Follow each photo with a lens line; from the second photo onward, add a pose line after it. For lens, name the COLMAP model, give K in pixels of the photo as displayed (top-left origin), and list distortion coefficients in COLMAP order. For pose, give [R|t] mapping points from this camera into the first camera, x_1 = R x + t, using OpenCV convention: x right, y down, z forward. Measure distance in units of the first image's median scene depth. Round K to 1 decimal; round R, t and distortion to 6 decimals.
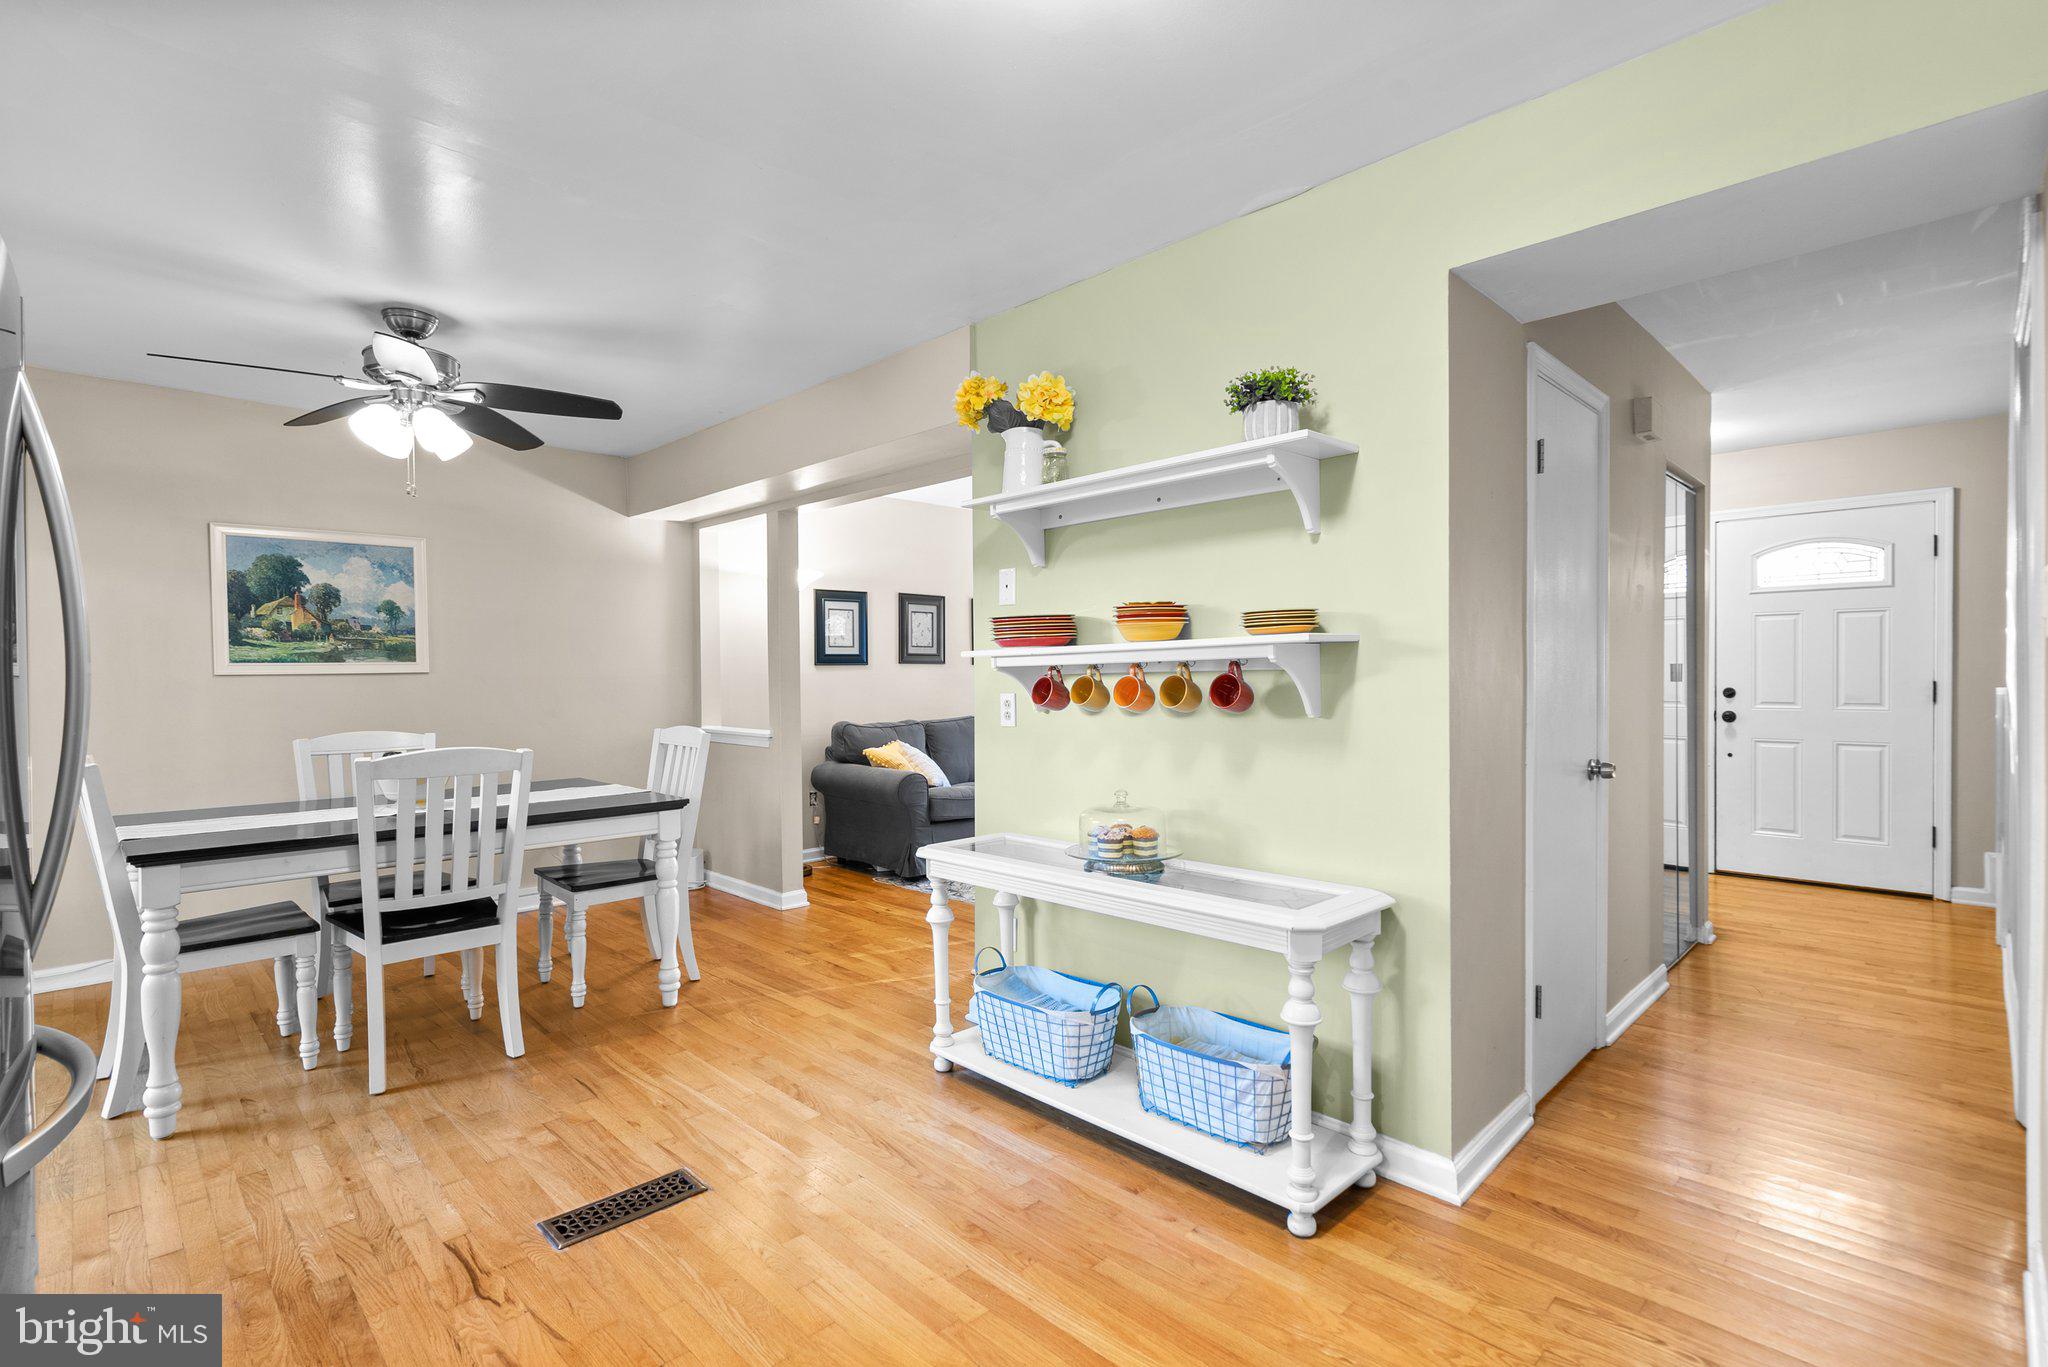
lens RADIAL K [[955.4, 0, 1024.0], [0, 955.4, 683.5], [0, 0, 1]] dist [-0.000156, 0.000005]
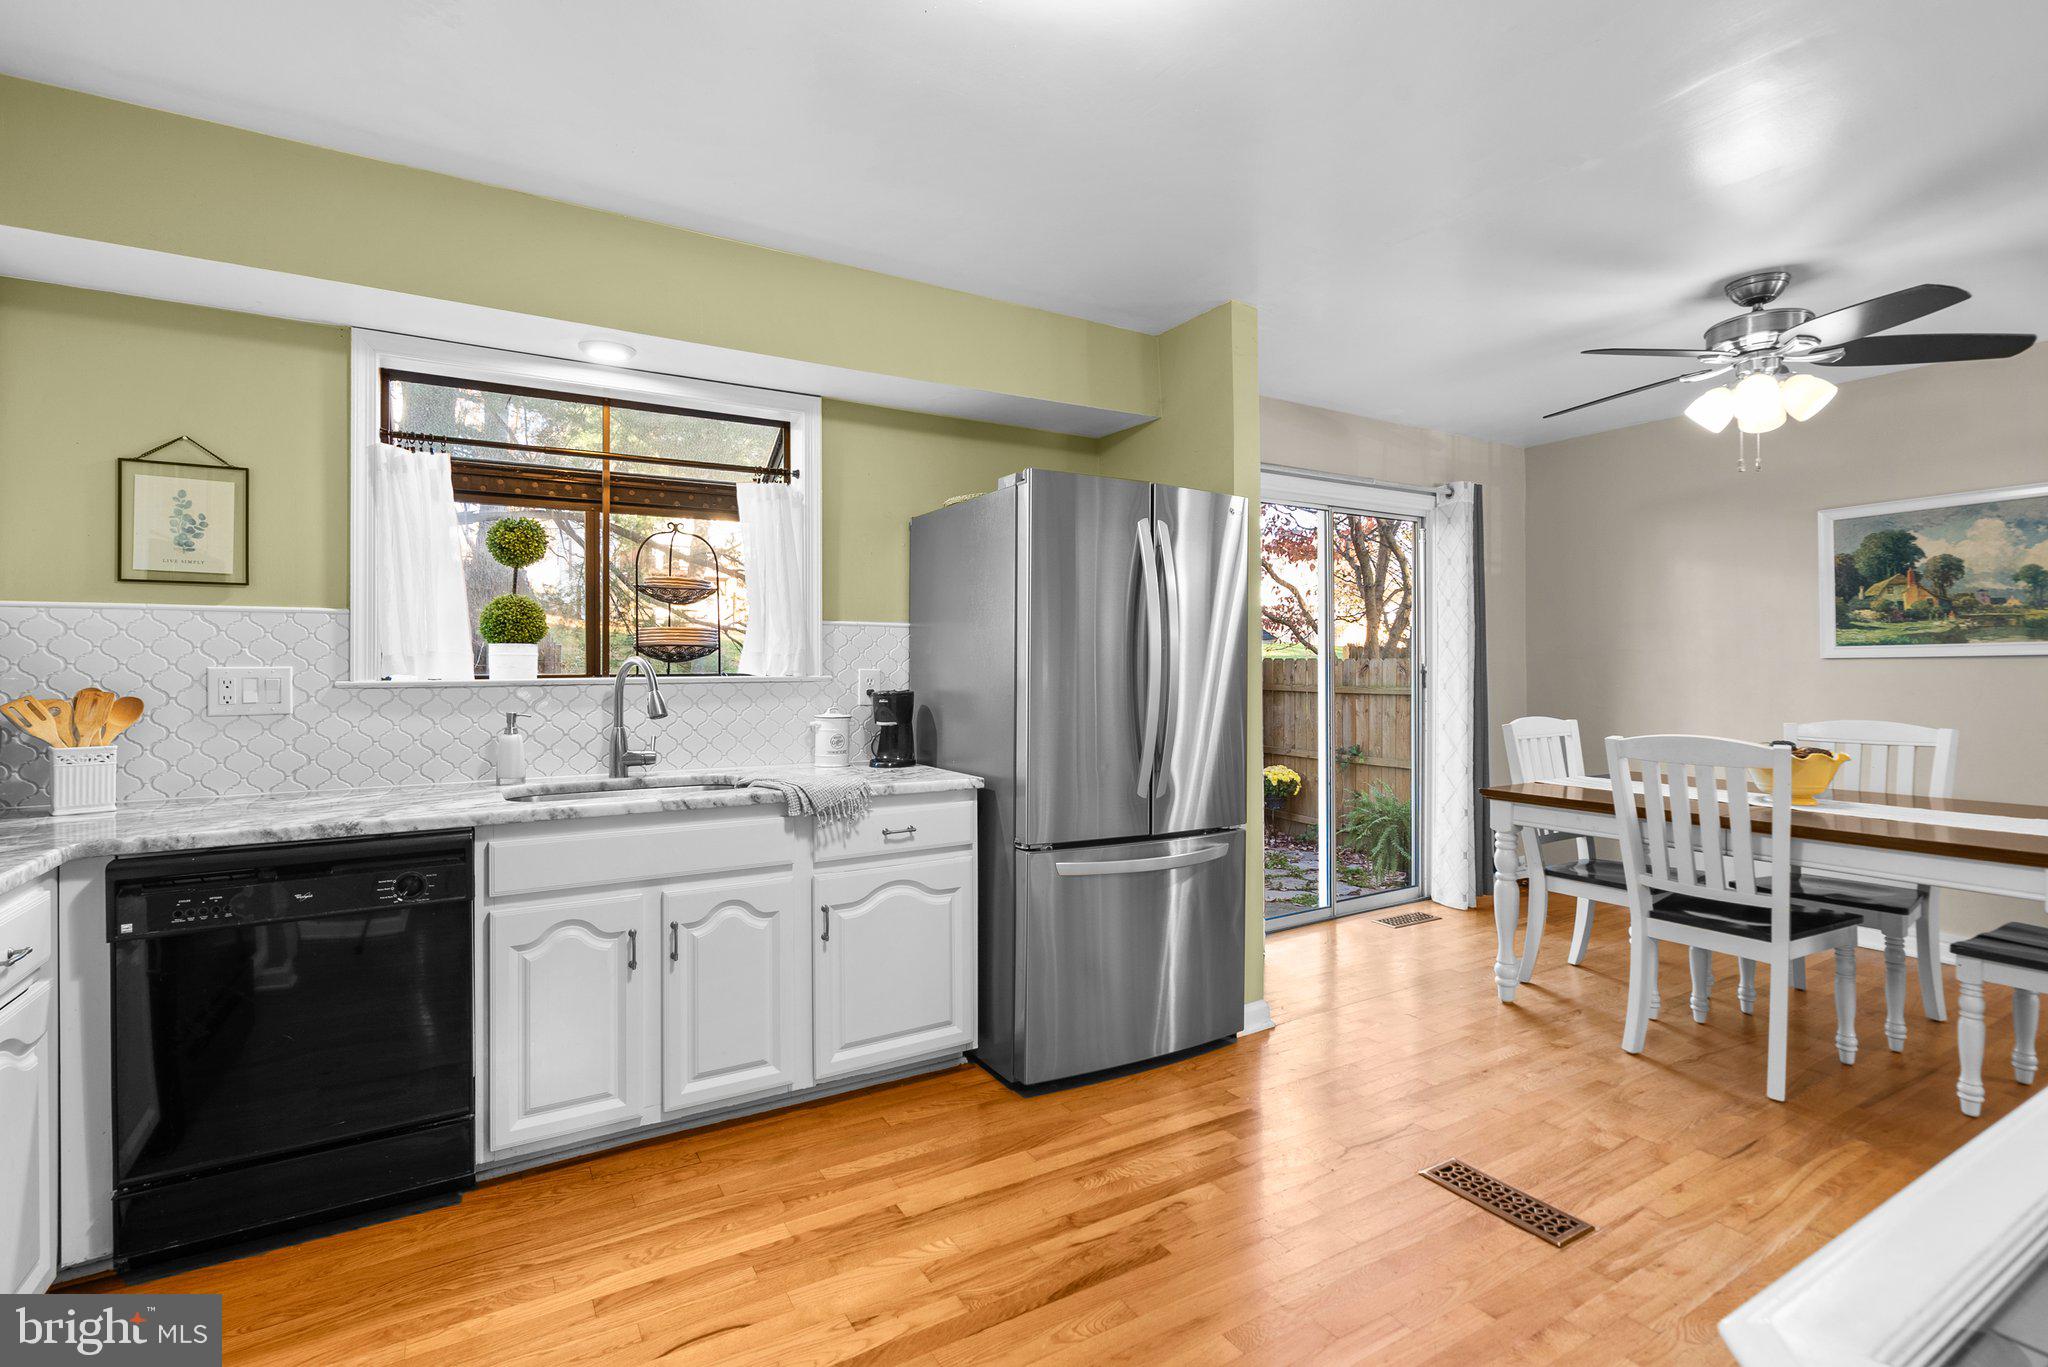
lens RADIAL K [[968.7, 0, 1025.9], [0, 968.7, 661.8], [0, 0, 1]] dist [-0.000206, -0.000085]
pose [[-0.237372, 0.003992, -0.971411, 0.363283], [-0.002272, 0.999987, 0.004665, -0.007789], [0.971416, 0.003315, -0.237360, 0.406807]]
